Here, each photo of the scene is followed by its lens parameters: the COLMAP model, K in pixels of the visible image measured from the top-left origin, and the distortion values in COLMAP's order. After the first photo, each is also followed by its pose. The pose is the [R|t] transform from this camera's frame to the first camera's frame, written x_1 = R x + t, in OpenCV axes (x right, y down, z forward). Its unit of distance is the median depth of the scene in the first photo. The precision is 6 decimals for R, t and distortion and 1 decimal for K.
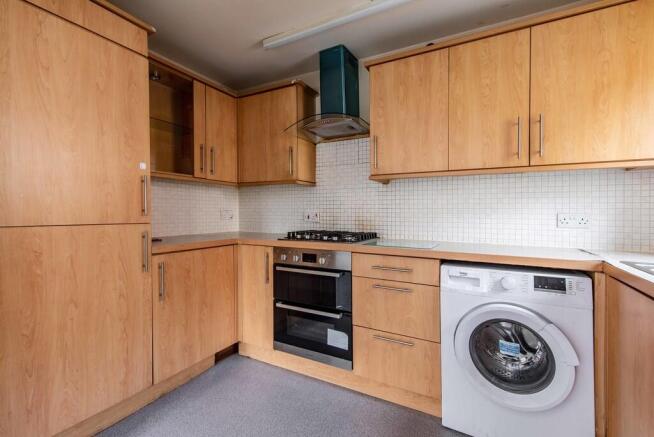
lens RADIAL K [[299.2, 0, 331.0], [0, 299.2, 218.5], [0, 0, 1]] dist [0.013004, -0.000214]
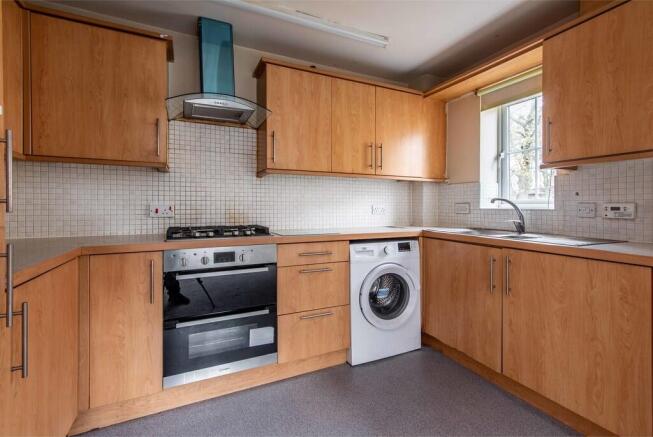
lens RADIAL K [[298.7, 0, 328.6], [0, 298.7, 208.0], [0, 0, 1]] dist [0.013004, -0.000214]
pose [[0.583275, -0.009820, 0.812215, -0.623585], [0.018876, 0.999821, -0.001468, -0.004474], [-0.812055, 0.016188, 0.583356, 0.253691]]
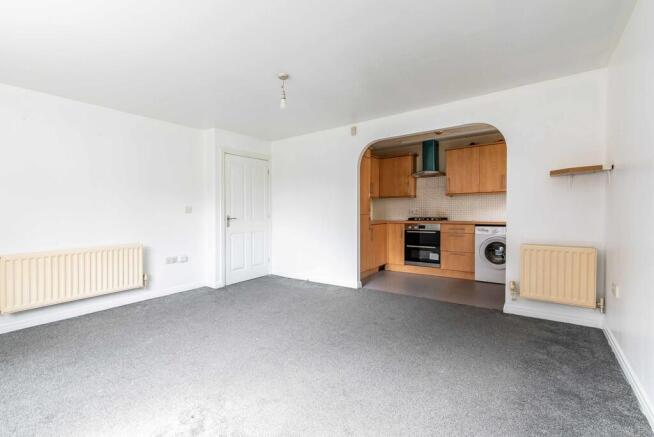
lens RADIAL K [[299.2, 0, 318.3], [0, 299.2, 232.2], [0, 0, 1]] dist [0.013004, -0.000214]
pose [[0.986429, -0.006966, -0.164038, -0.552505], [0.015461, 0.998601, 0.050563, 0.032642], [0.163456, -0.052413, 0.985157, -1.783033]]
